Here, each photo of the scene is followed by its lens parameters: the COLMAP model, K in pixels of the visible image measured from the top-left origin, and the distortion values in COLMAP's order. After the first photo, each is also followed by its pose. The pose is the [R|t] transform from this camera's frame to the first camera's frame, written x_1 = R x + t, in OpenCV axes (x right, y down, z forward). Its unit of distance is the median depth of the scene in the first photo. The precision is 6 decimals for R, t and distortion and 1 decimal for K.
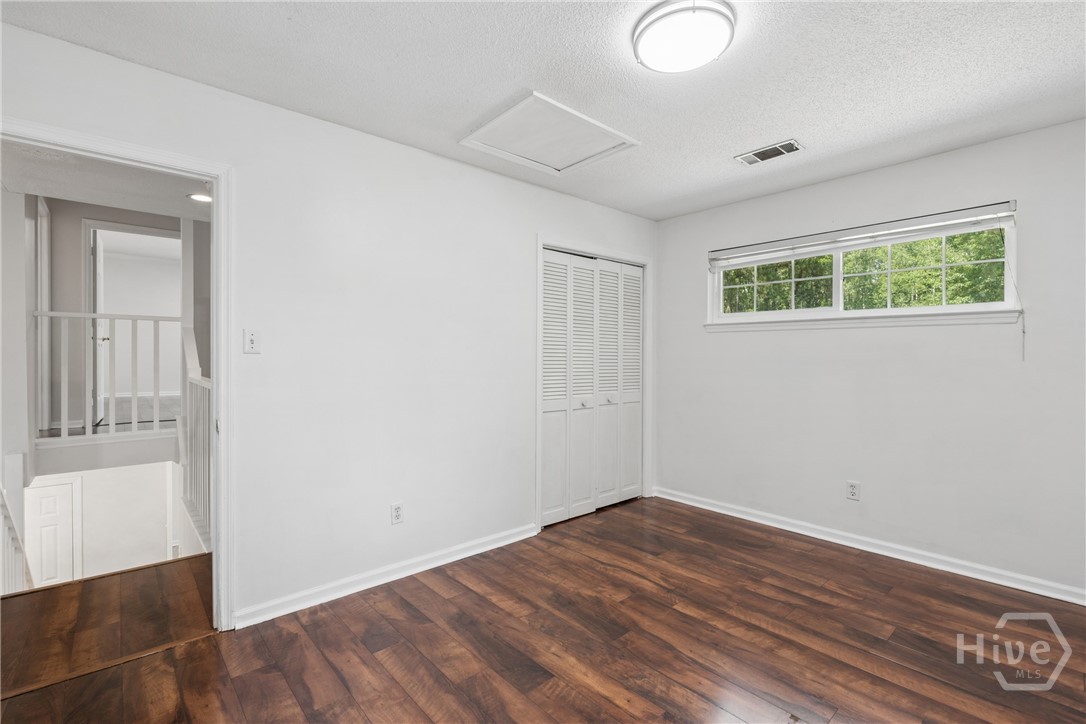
lens RADIAL K [[483.1, 0, 539.6], [0, 483.1, 360.1], [0, 0, 1]] dist [-0.001013, 0.001659]
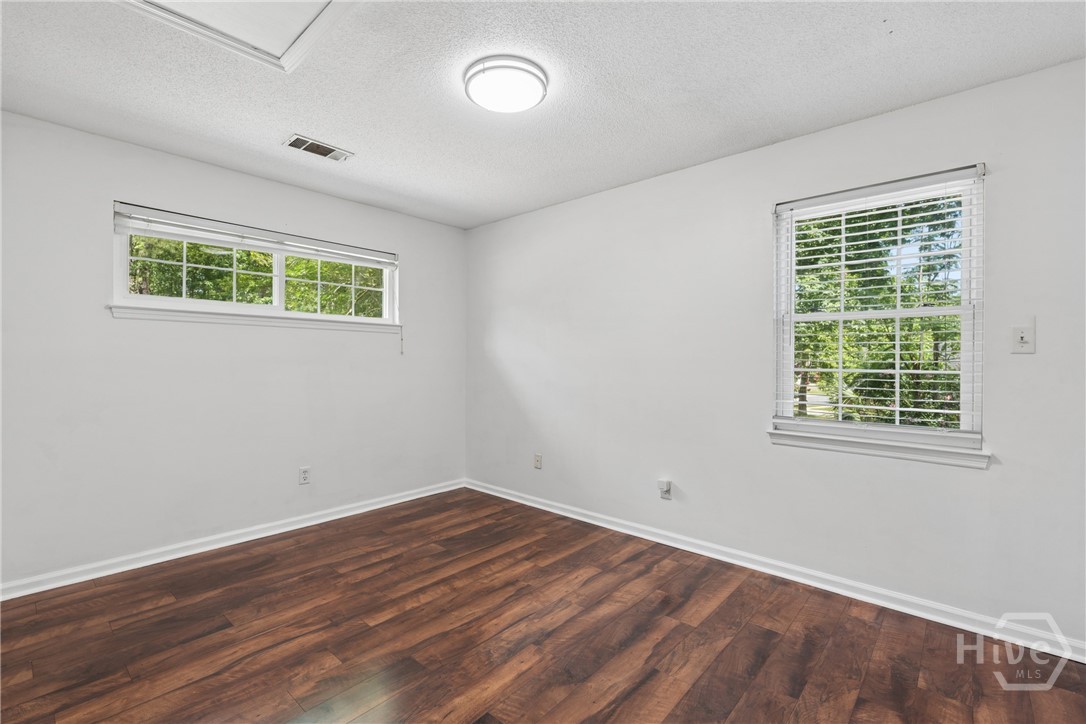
lens RADIAL K [[483.1, 0, 539.4], [0, 483.1, 362.0], [0, 0, 1]] dist [-0.001013, 0.001659]
pose [[-0.109480, -0.010740, 0.993931, -0.596155], [0.000086, 0.999942, 0.010814, -0.001544], [-0.993989, 0.001269, -0.109473, 0.696354]]
